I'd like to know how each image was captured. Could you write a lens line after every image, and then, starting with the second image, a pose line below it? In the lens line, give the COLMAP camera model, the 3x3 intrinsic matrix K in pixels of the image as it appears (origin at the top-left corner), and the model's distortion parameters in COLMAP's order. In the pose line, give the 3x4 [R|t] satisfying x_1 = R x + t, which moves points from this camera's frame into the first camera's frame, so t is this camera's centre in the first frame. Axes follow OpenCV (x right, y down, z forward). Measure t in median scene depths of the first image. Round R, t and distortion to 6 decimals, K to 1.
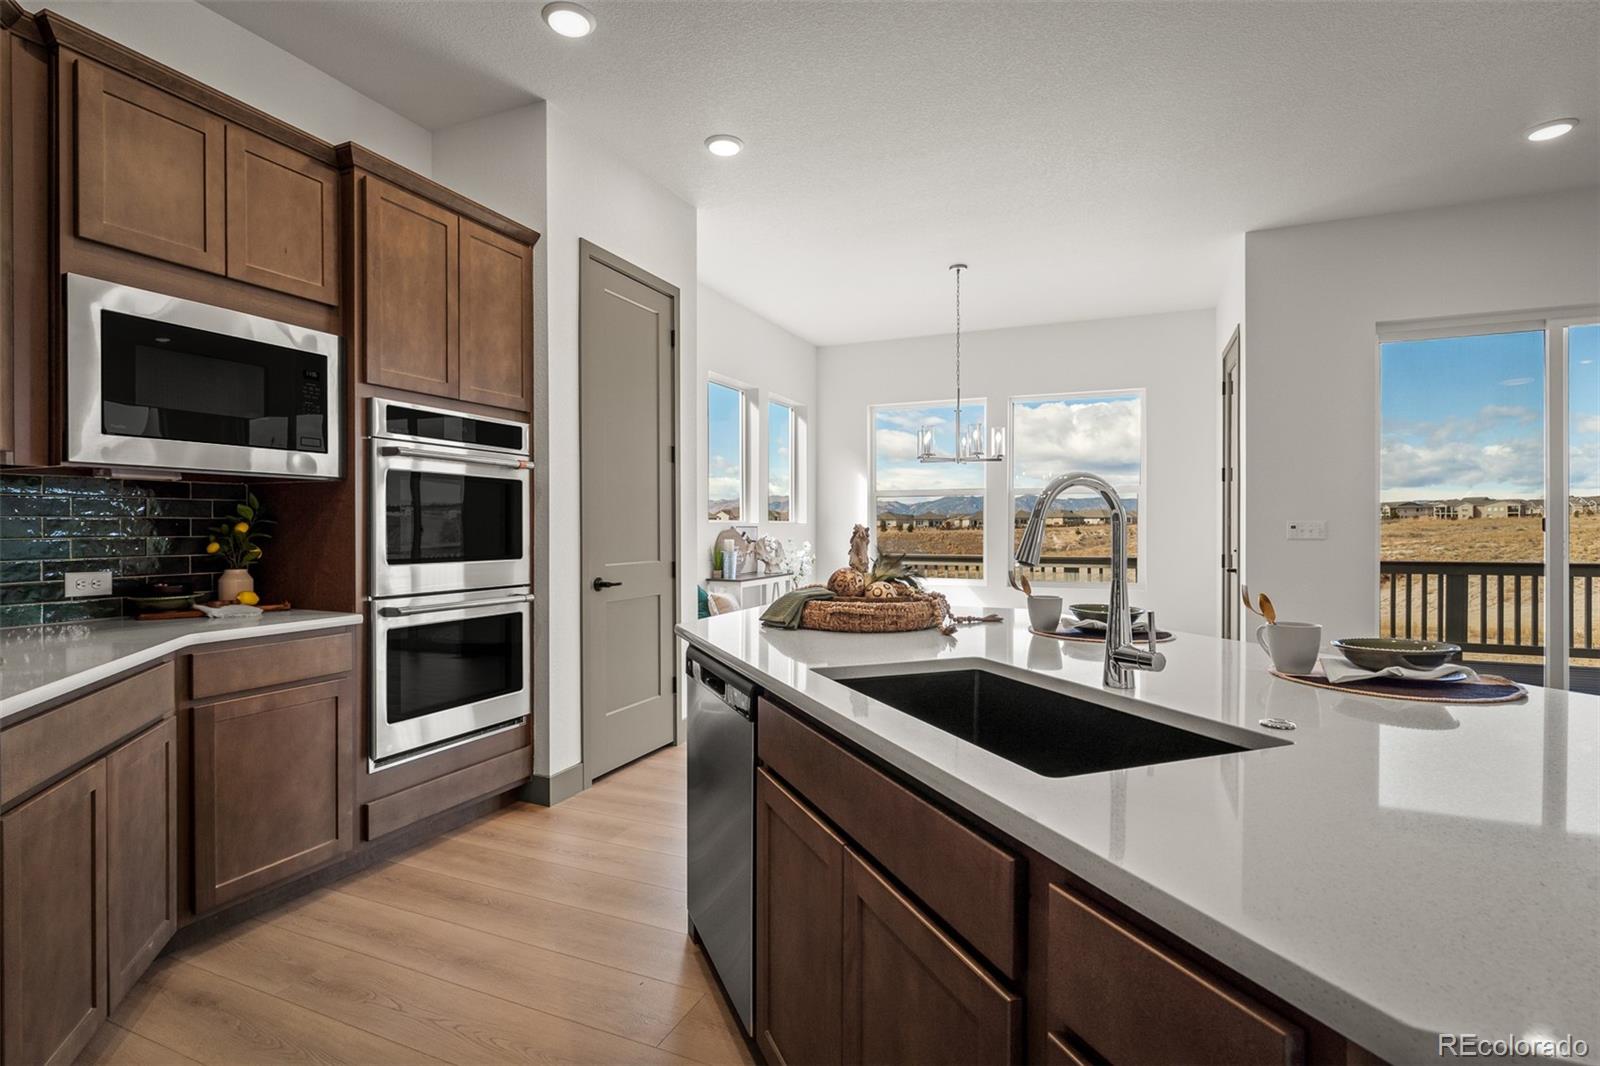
lens RADIAL K [[777.9, 0, 795.7], [0, 777.9, 531.1], [0, 0, 1]] dist [-0.005857, 0.001800]
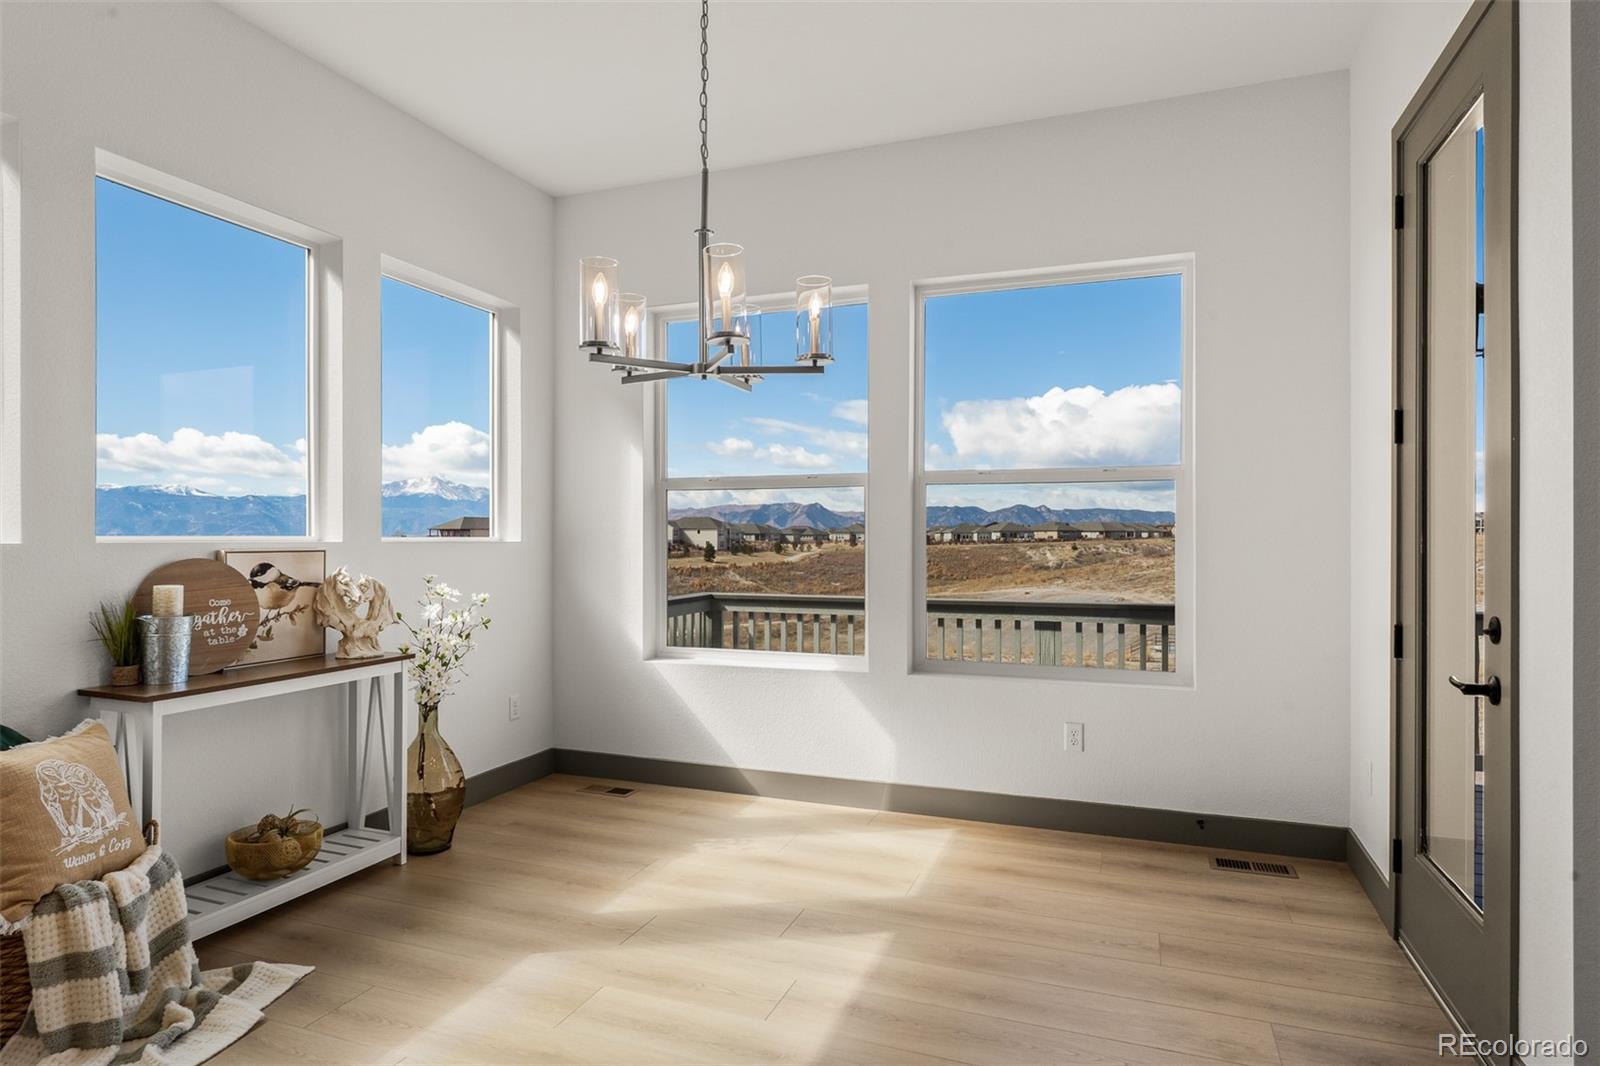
lens RADIAL K [[905.3, 0, 802.6], [0, 905.3, 534.8], [0, 0, 1]] dist [0.002753, 0.000319]
pose [[0.998394, 0.001817, 0.056616, 0.174256], [-0.001117, 0.999923, -0.012393, -0.007853], [-0.056634, 0.012310, 0.998319, 0.442447]]
